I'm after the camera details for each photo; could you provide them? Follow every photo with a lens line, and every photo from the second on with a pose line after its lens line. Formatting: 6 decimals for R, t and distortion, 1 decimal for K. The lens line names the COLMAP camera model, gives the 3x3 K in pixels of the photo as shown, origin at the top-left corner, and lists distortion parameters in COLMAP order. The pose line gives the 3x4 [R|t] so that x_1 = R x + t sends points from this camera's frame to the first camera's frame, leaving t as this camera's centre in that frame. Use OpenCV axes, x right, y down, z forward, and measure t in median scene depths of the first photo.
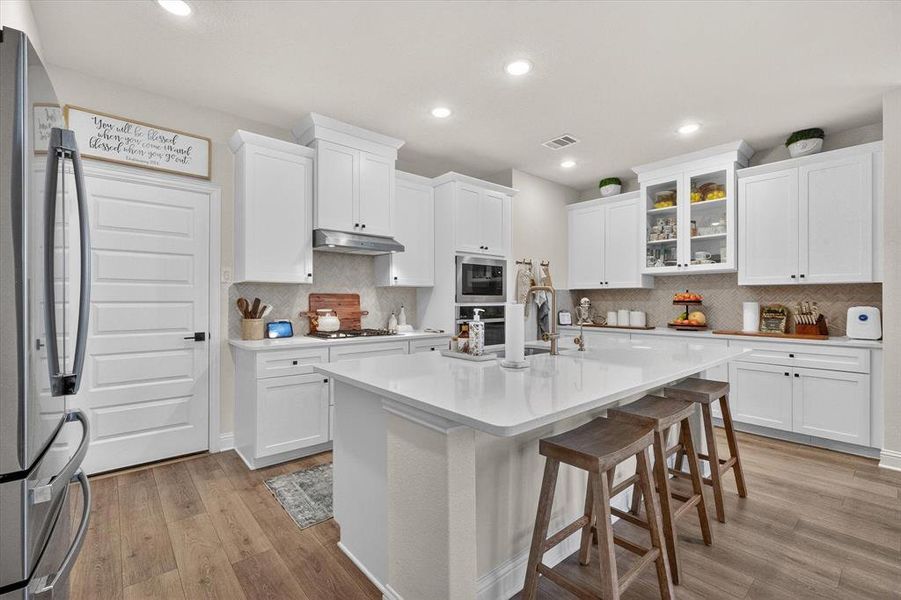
lens RADIAL K [[394.6, 0, 450.5], [0, 394.6, 300.0], [0, 0, 1]] dist [-0.003012, -0.000401]
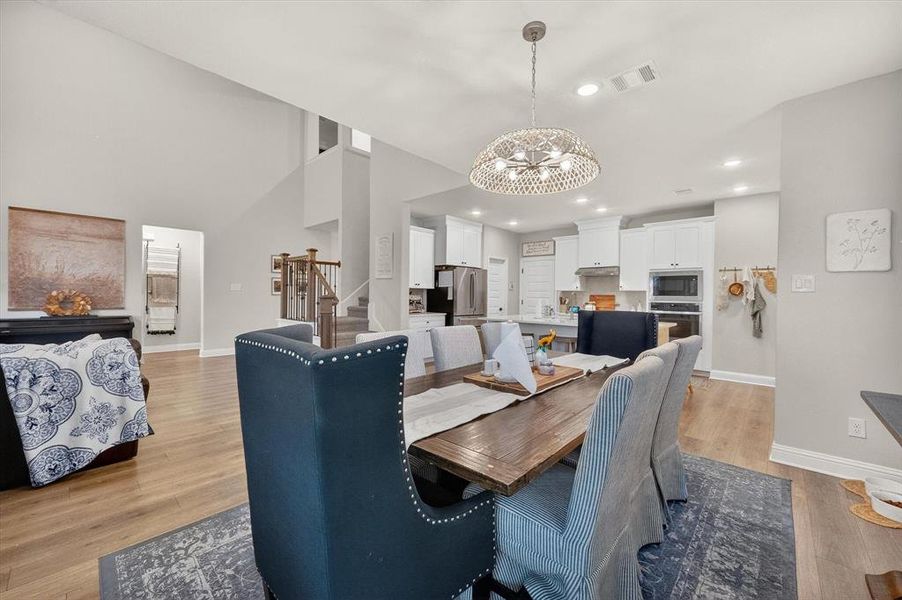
lens RADIAL K [[355.1, 0, 450.8], [0, 355.1, 296.4], [0, 0, 1]] dist [-0.003060, -0.000322]
pose [[0.105293, 0.004286, -0.994432, 1.455905], [-0.009759, 0.999947, 0.003276, -0.006514], [0.994393, 0.009360, 0.105330, 0.001528]]
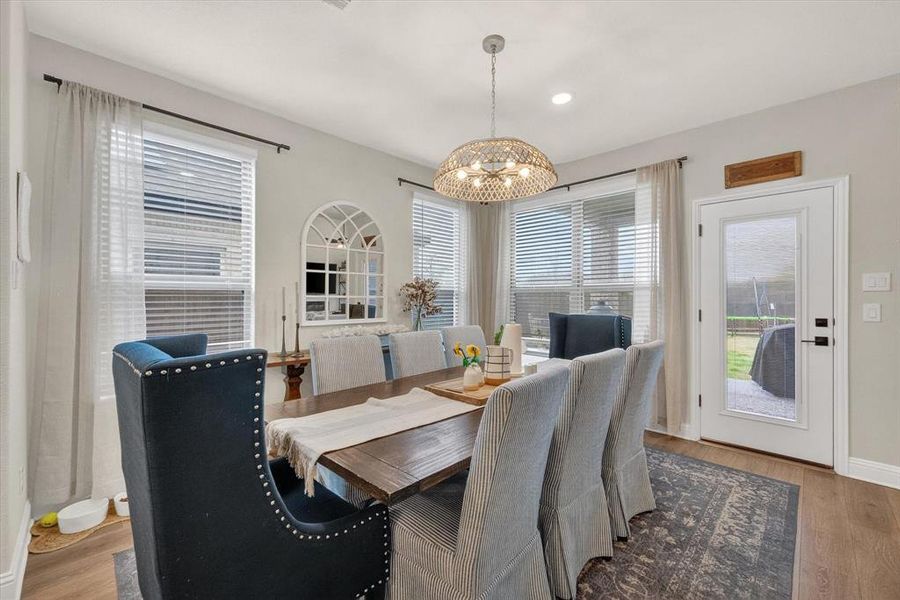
lens RADIAL K [[370.5, 0, 450.0], [0, 370.5, 300.0], [0, 0, 1]] dist [0.000126, -0.000052]
pose [[-0.076167, -0.009518, 0.997050, 0.412880], [-0.003085, 0.999952, 0.009310, -0.011337], [-0.997090, -0.002367, -0.076192, 0.276745]]
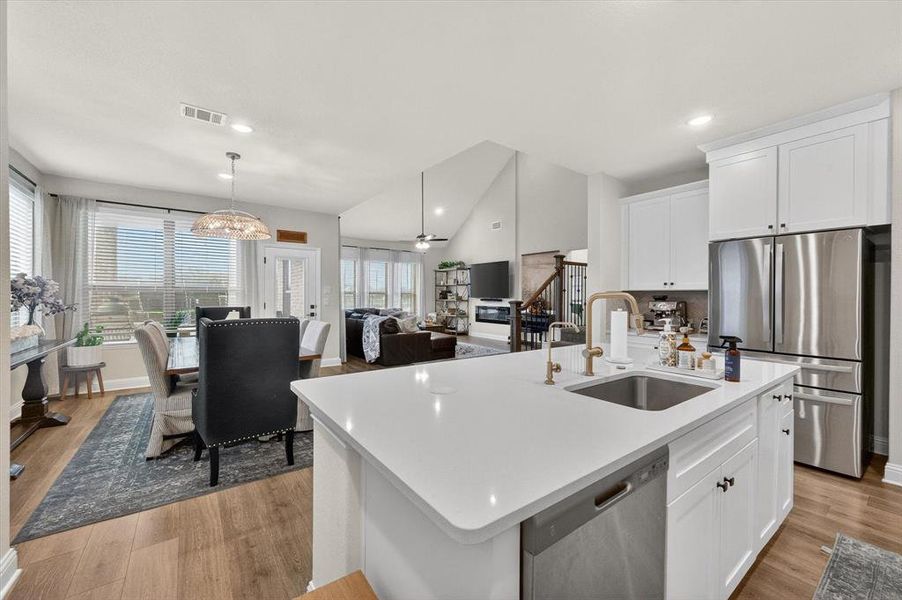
lens RADIAL K [[355.1, 0, 450.8], [0, 355.1, 296.4], [0, 0, 1]] dist [-0.003060, -0.000322]
pose [[-0.996637, -0.008031, 0.081549, 0.303817], [-0.007992, 0.999968, 0.000802, -0.017206], [-0.081553, 0.000147, -0.996669, 1.065952]]
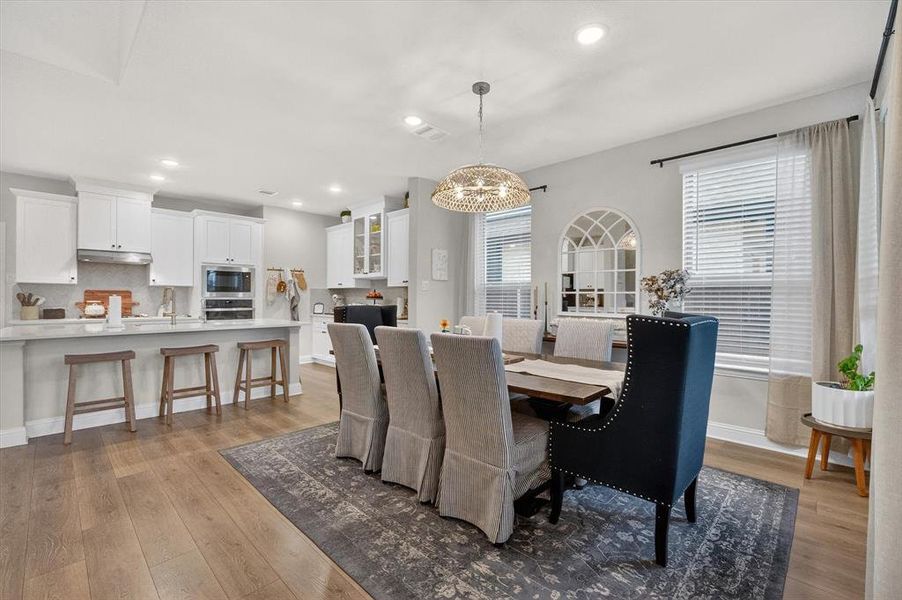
lens RADIAL K [[387.6, 0, 453.1], [0, 387.6, 299.1], [0, 0, 1]] dist [-0.001089, -0.000397]
pose [[0.996154, 0.003966, 0.087531, 0.847422], [-0.004356, 0.999981, 0.004267, 0.004207], [-0.087512, -0.004632, 0.996153, -0.549990]]
